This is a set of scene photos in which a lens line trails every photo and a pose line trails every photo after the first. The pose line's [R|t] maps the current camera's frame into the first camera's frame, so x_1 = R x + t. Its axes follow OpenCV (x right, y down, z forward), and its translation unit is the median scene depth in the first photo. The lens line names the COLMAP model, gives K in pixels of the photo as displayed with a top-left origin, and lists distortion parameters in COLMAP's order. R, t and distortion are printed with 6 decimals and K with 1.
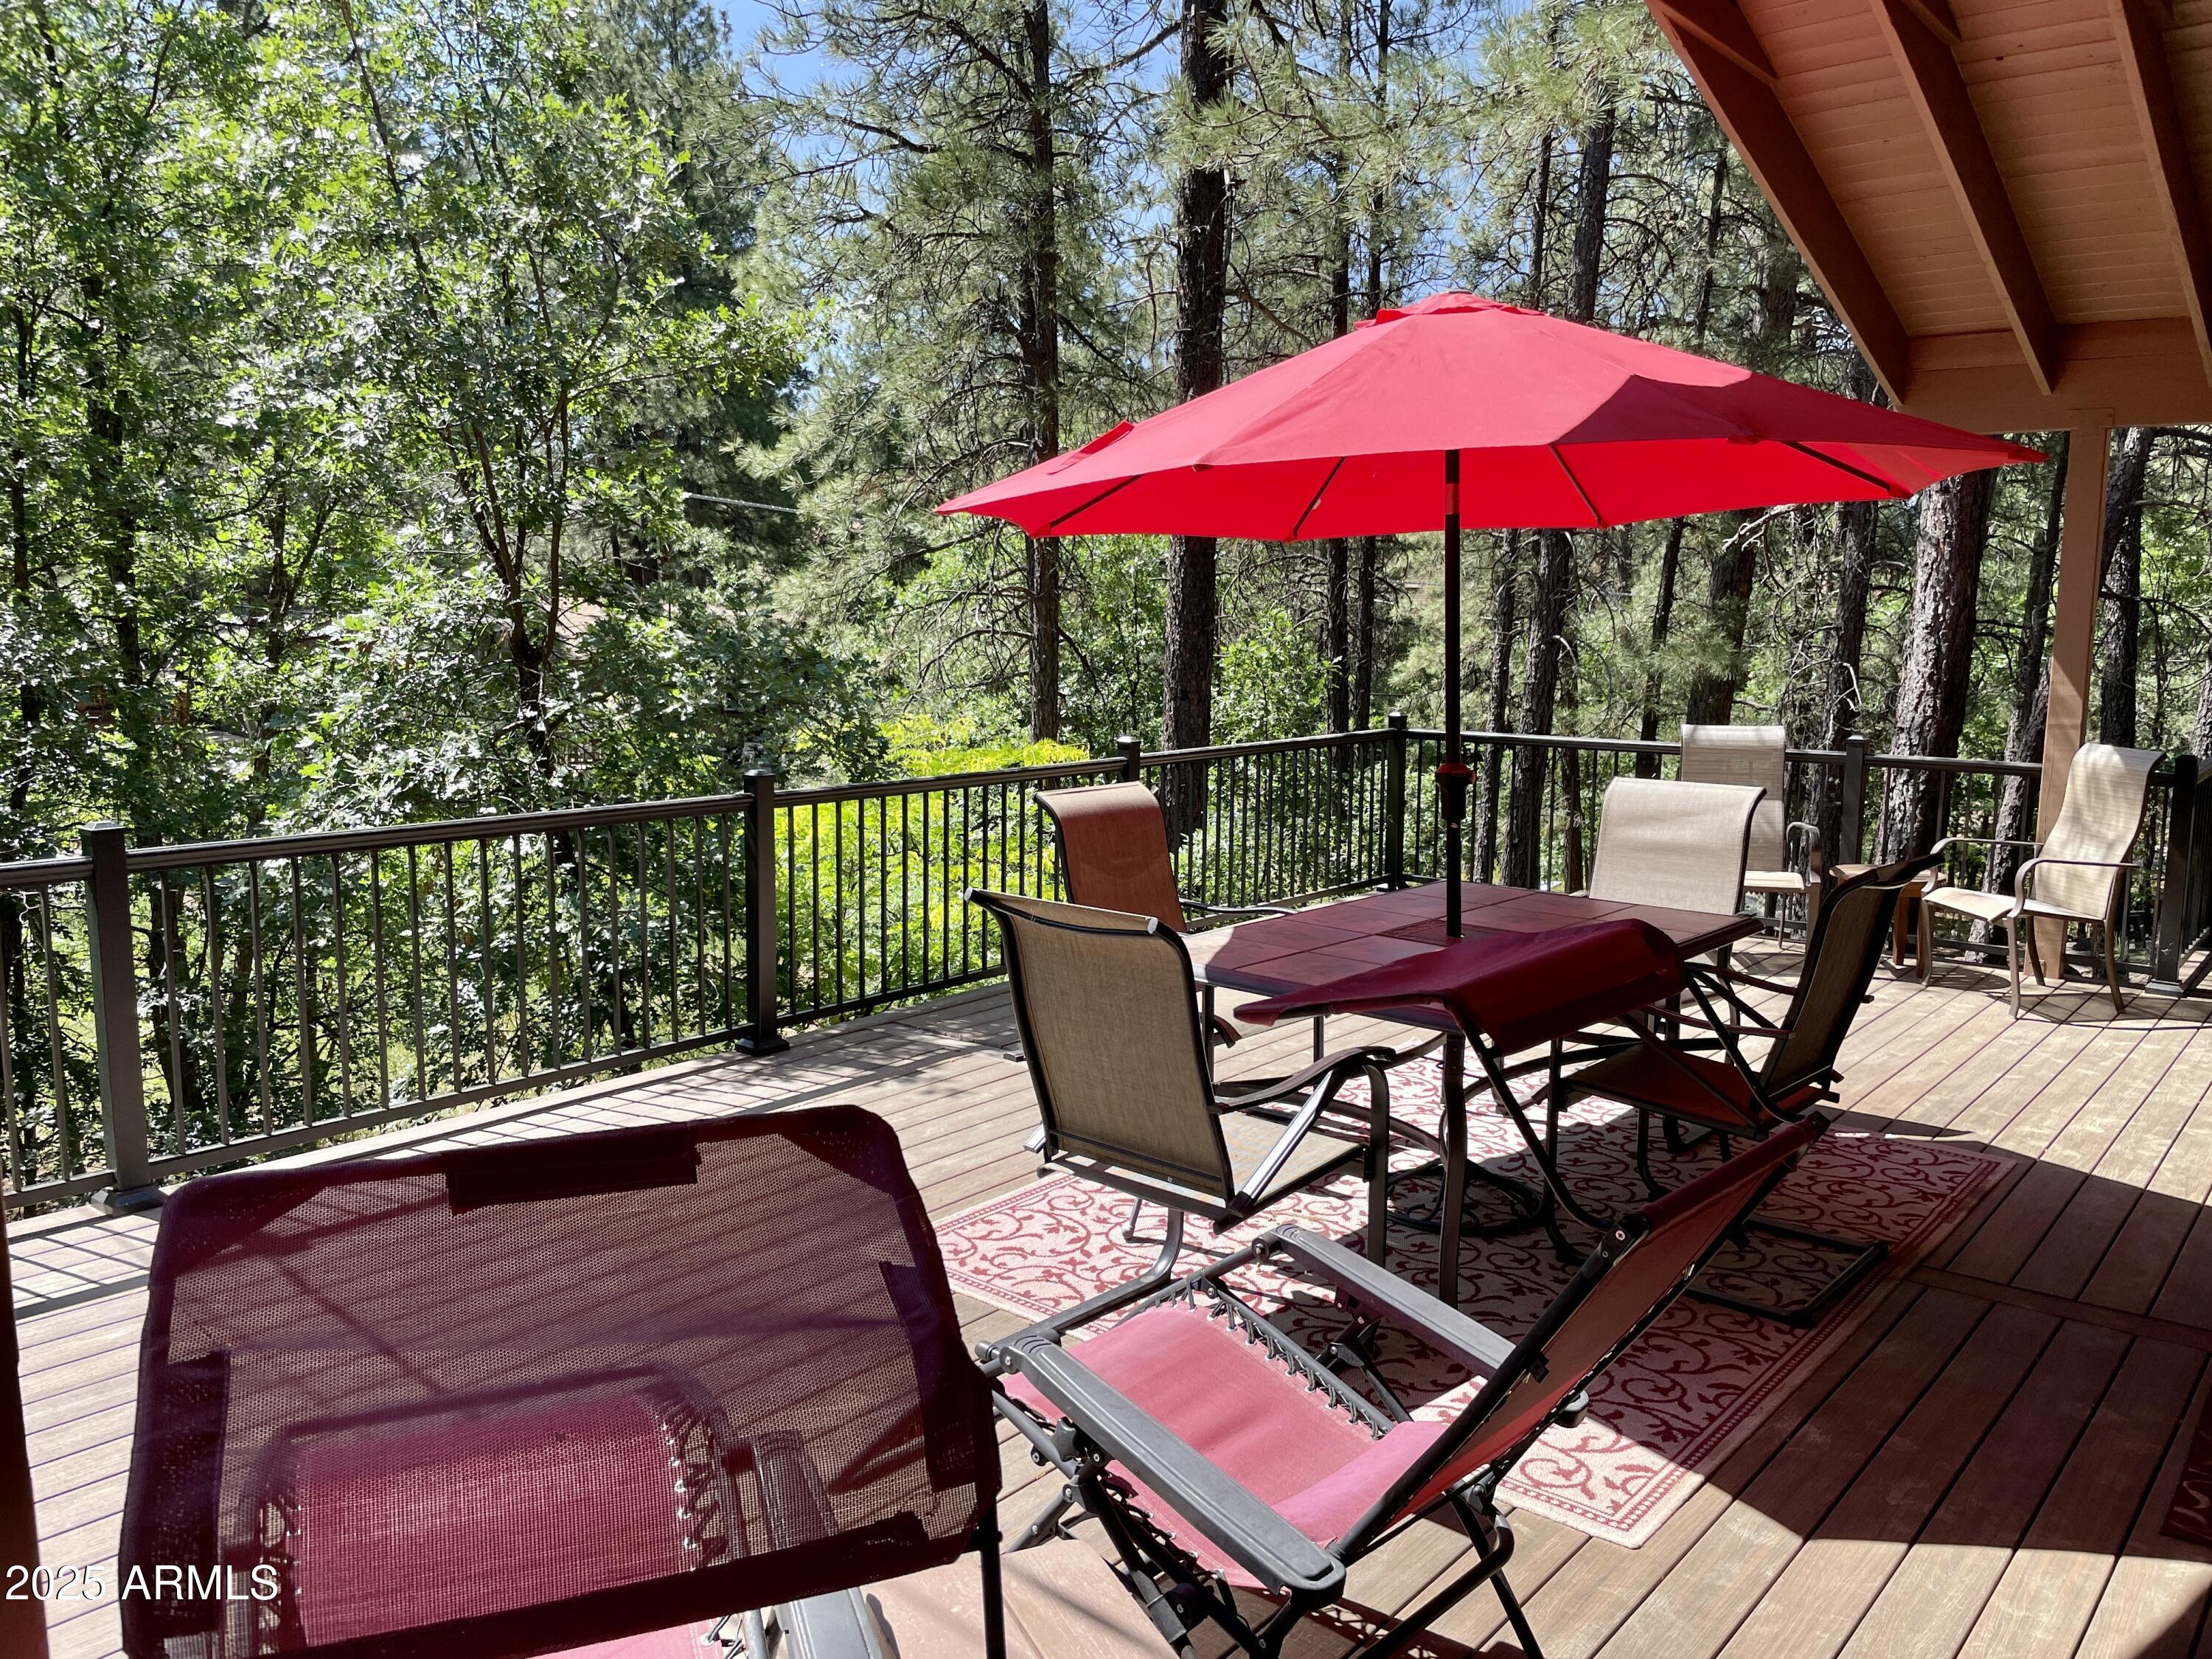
lens RADIAL K [[1659.2, 0, 1117.6], [0, 1659.2, 817.6], [0, 0, 1]] dist [0.040934, -0.028413]
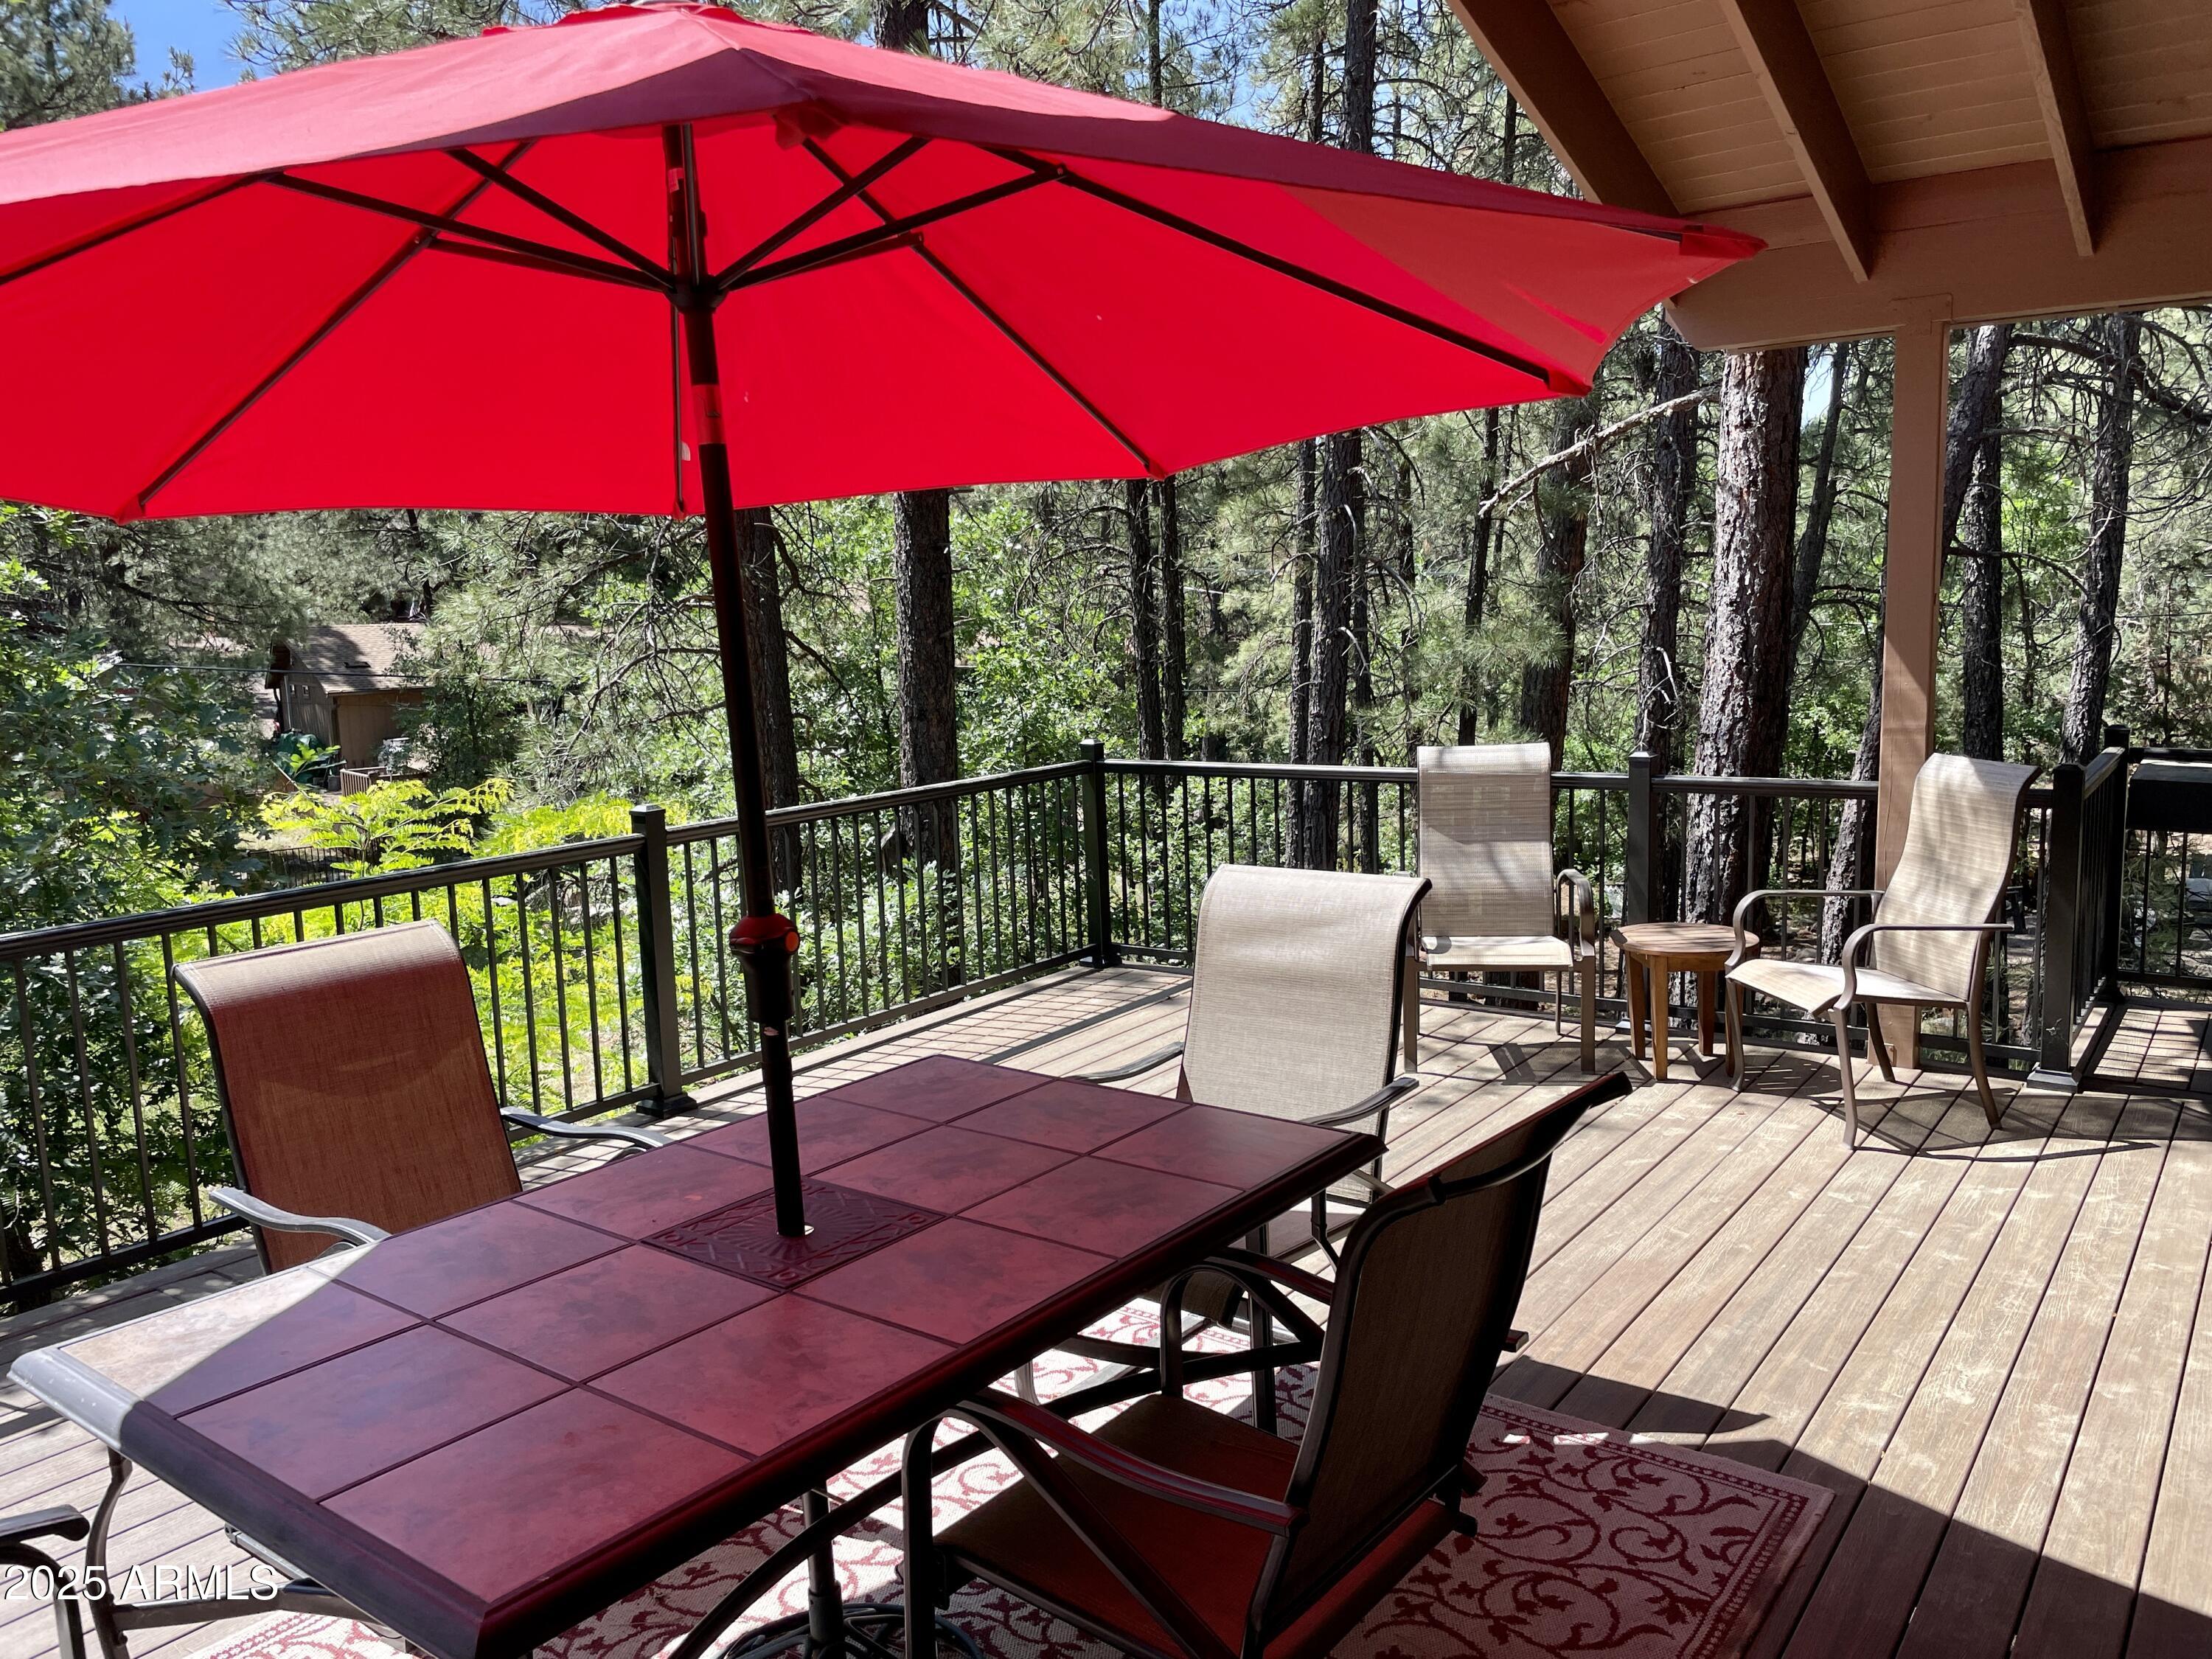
lens RADIAL K [[1659.2, 0, 1088.8], [0, 1659.2, 839.0], [0, 0, 1]] dist [0.040934, -0.028413]
pose [[0.997827, -0.051230, 0.041422, 0.170998], [0.050676, 0.998612, 0.014329, -0.035566], [-0.042098, -0.012198, 0.999039, 0.274822]]
